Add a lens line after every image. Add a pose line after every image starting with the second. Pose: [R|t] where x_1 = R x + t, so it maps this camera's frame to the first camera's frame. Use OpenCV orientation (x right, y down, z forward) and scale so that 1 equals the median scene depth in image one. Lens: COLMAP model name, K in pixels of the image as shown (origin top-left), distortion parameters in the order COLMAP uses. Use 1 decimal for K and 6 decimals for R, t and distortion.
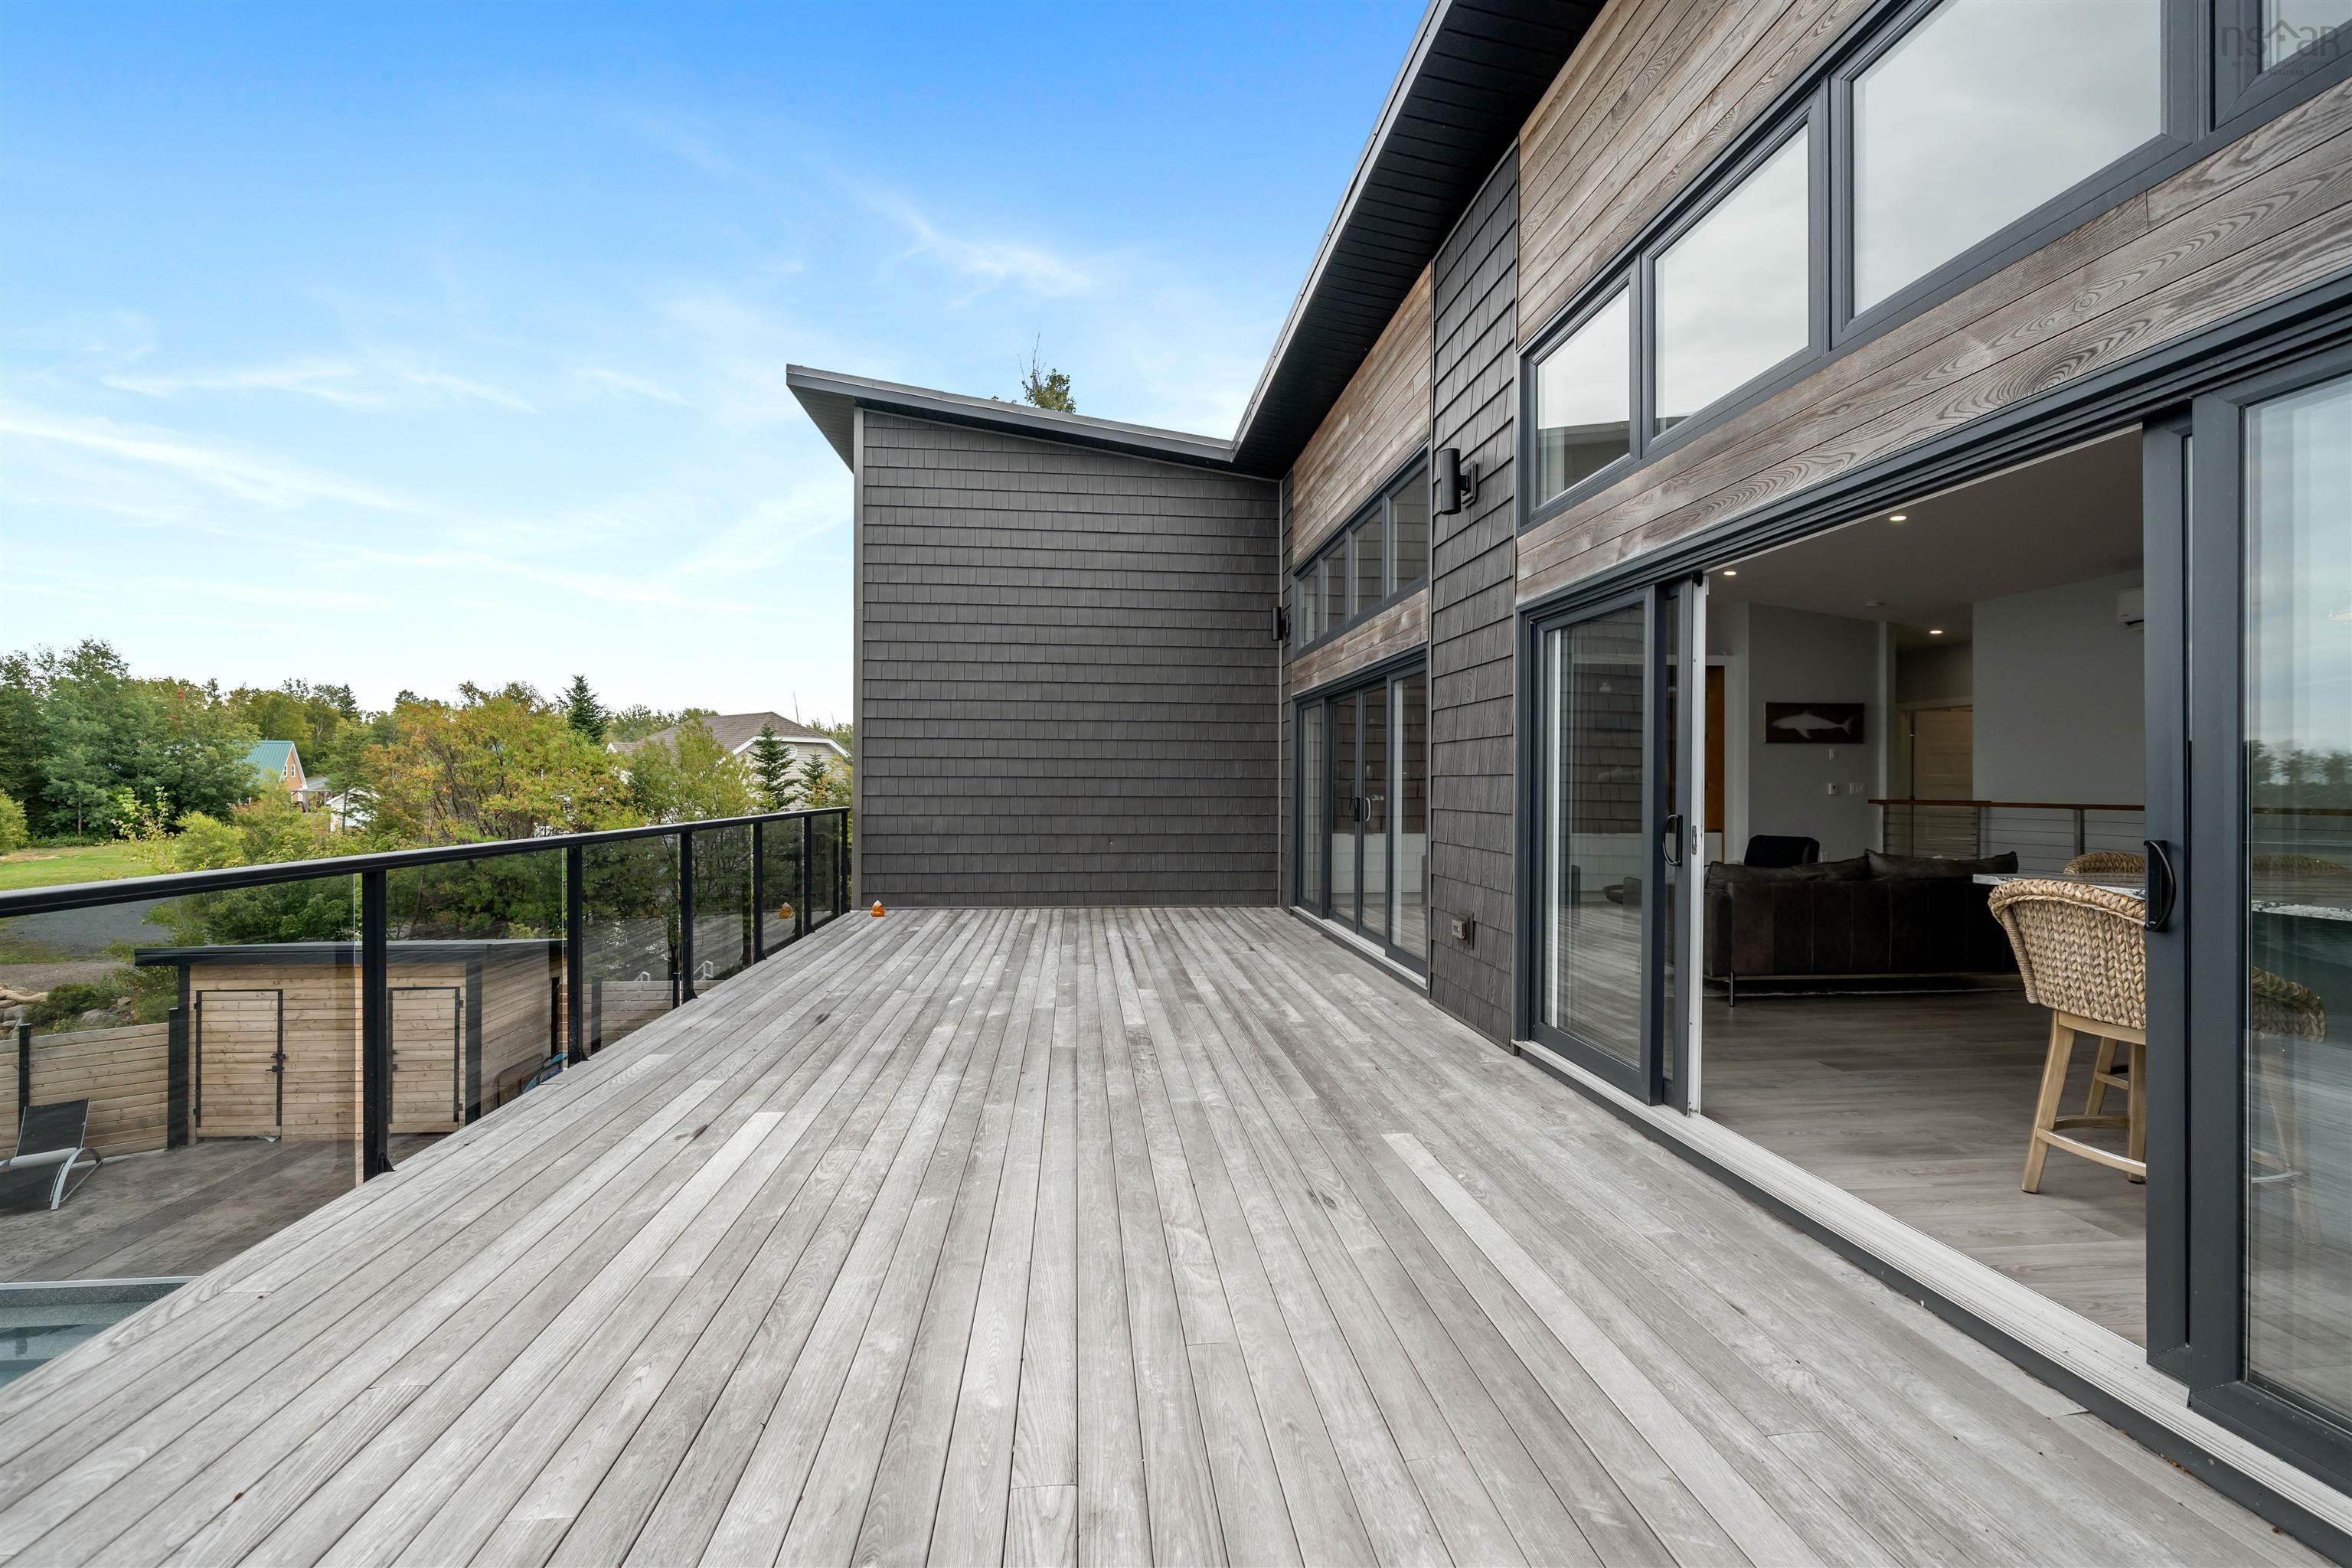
lens RADIAL K [[933.1, 0, 1174.9], [0, 933.1, 783.9], [0, 0, 1]] dist [0.000029, 0.000000]
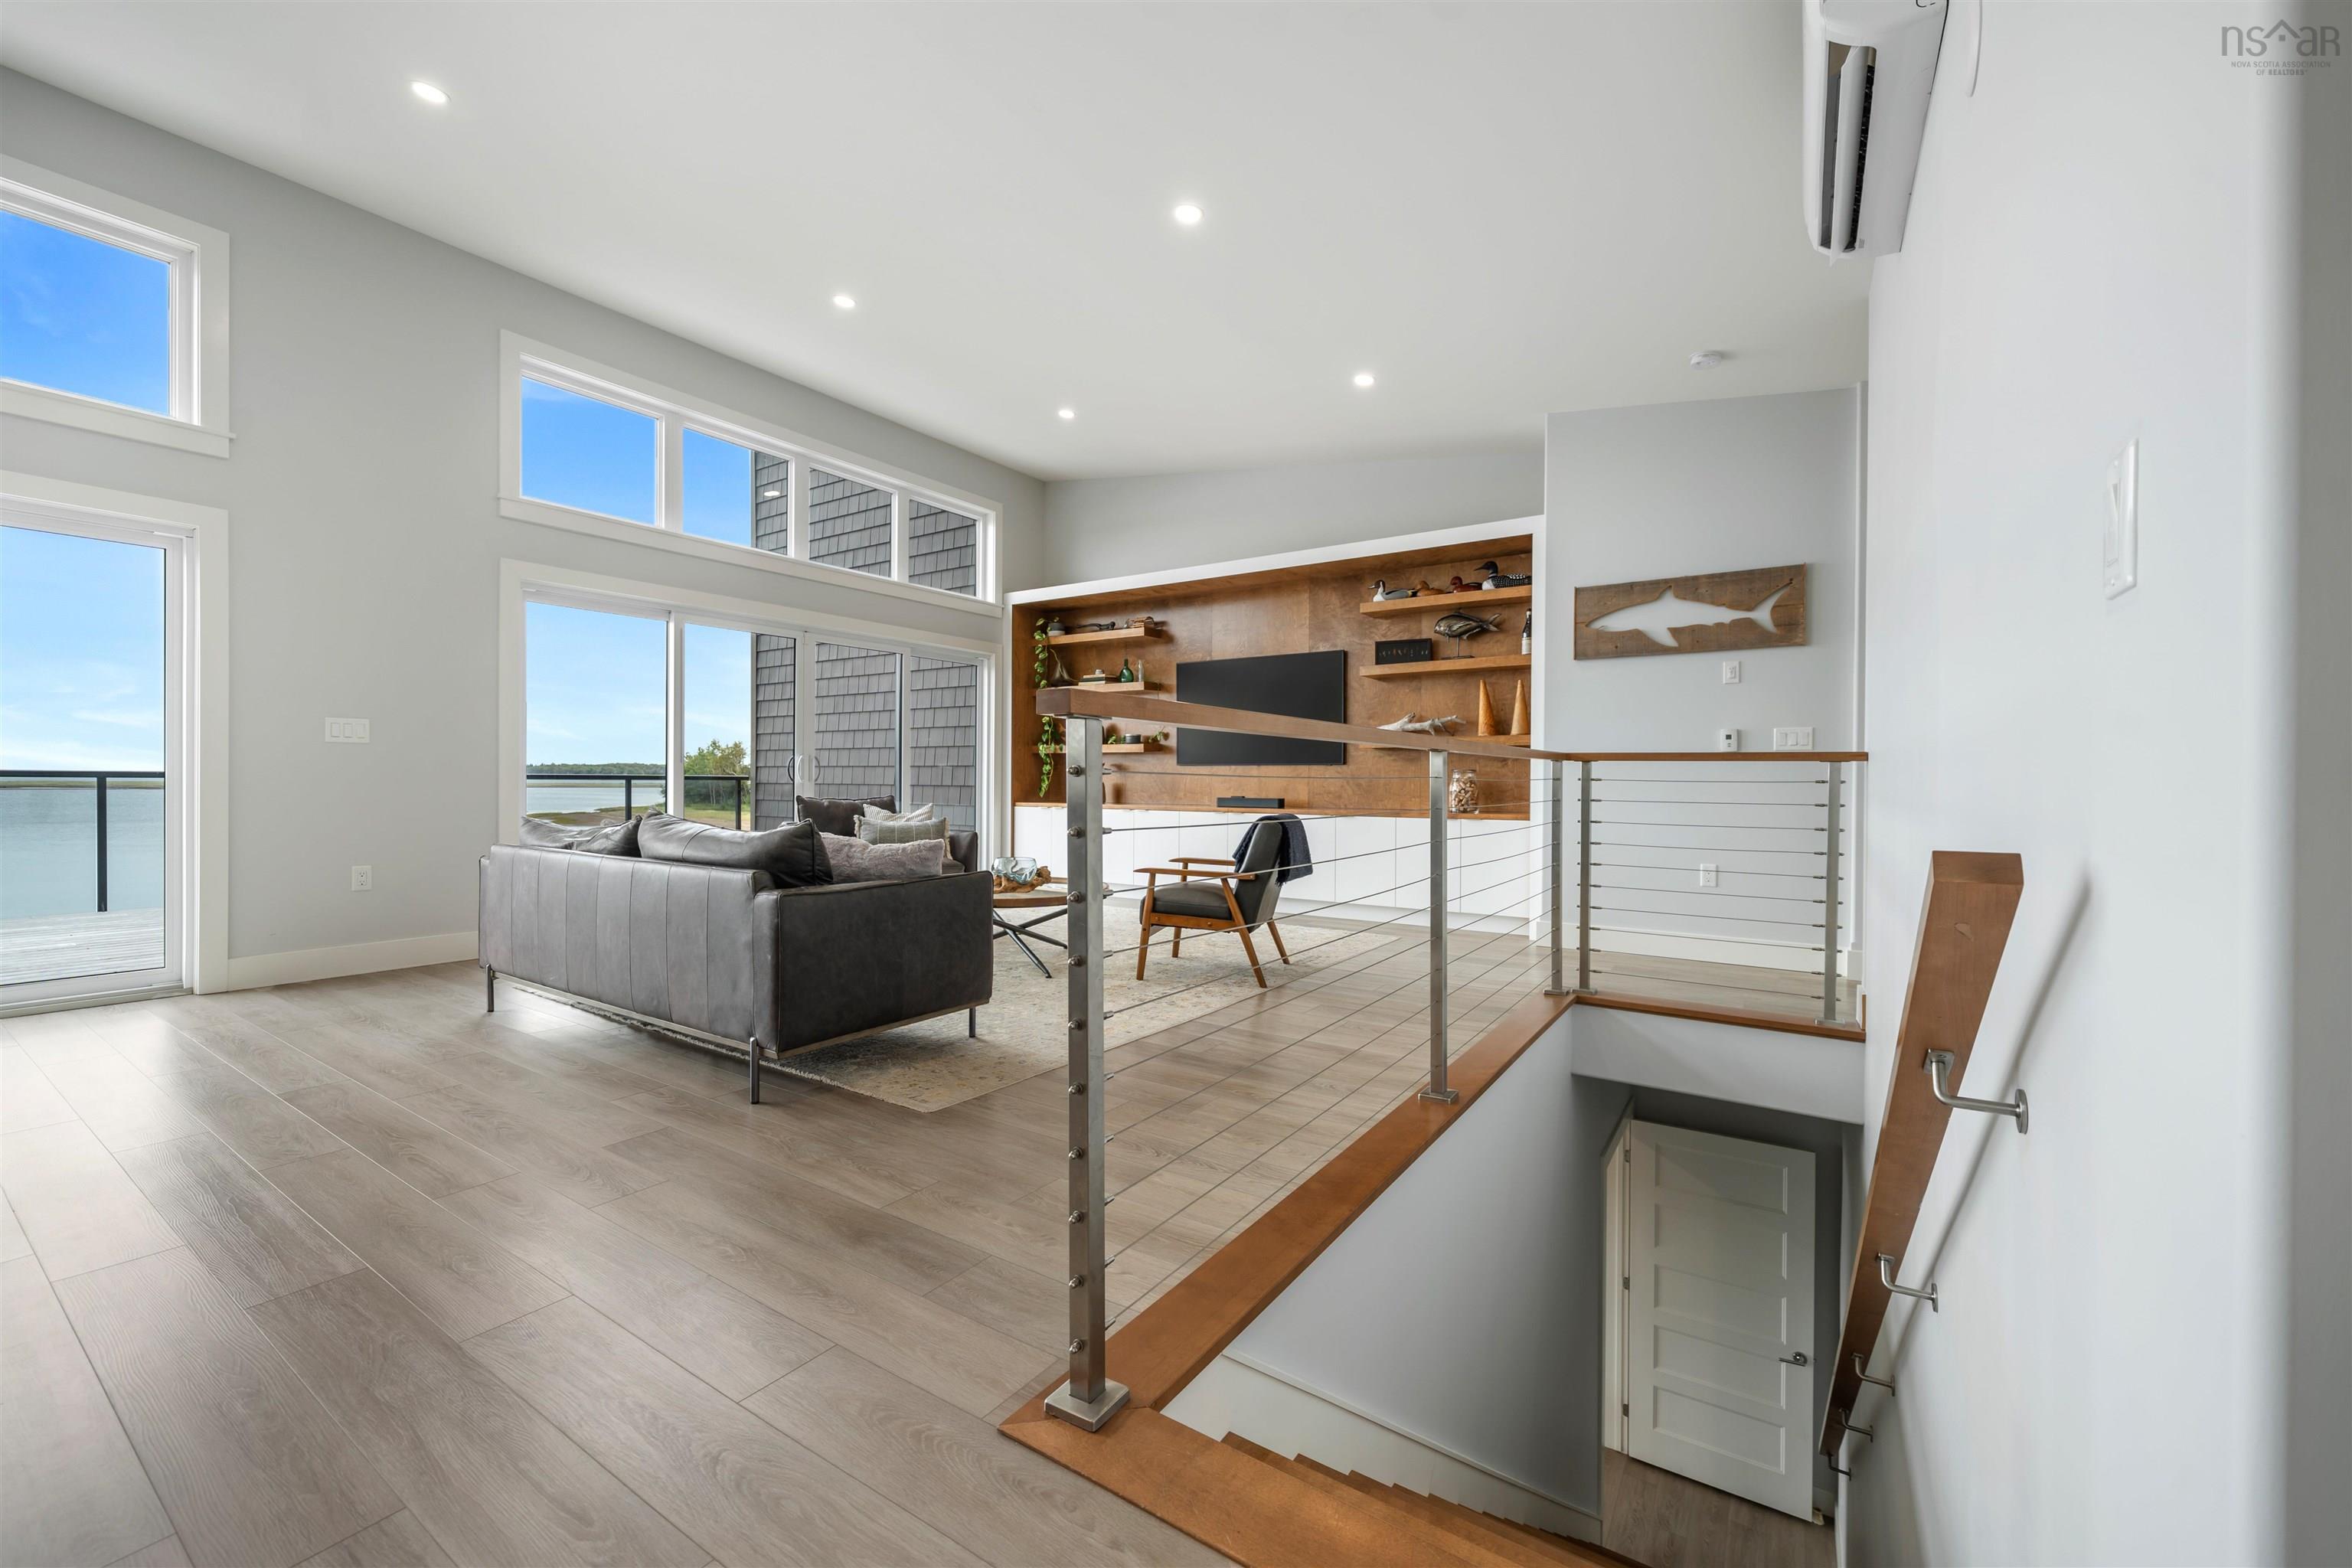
lens RADIAL K [[933.1, 0, 1175.1], [0, 933.1, 785.7], [0, 0, 1]] dist [0.000029, 0.000000]
pose [[0.768679, 0.004195, -0.639621, 0.800836], [-0.000908, 0.999985, 0.005467, 0.027830], [0.639634, -0.003621, 0.768671, 0.414832]]
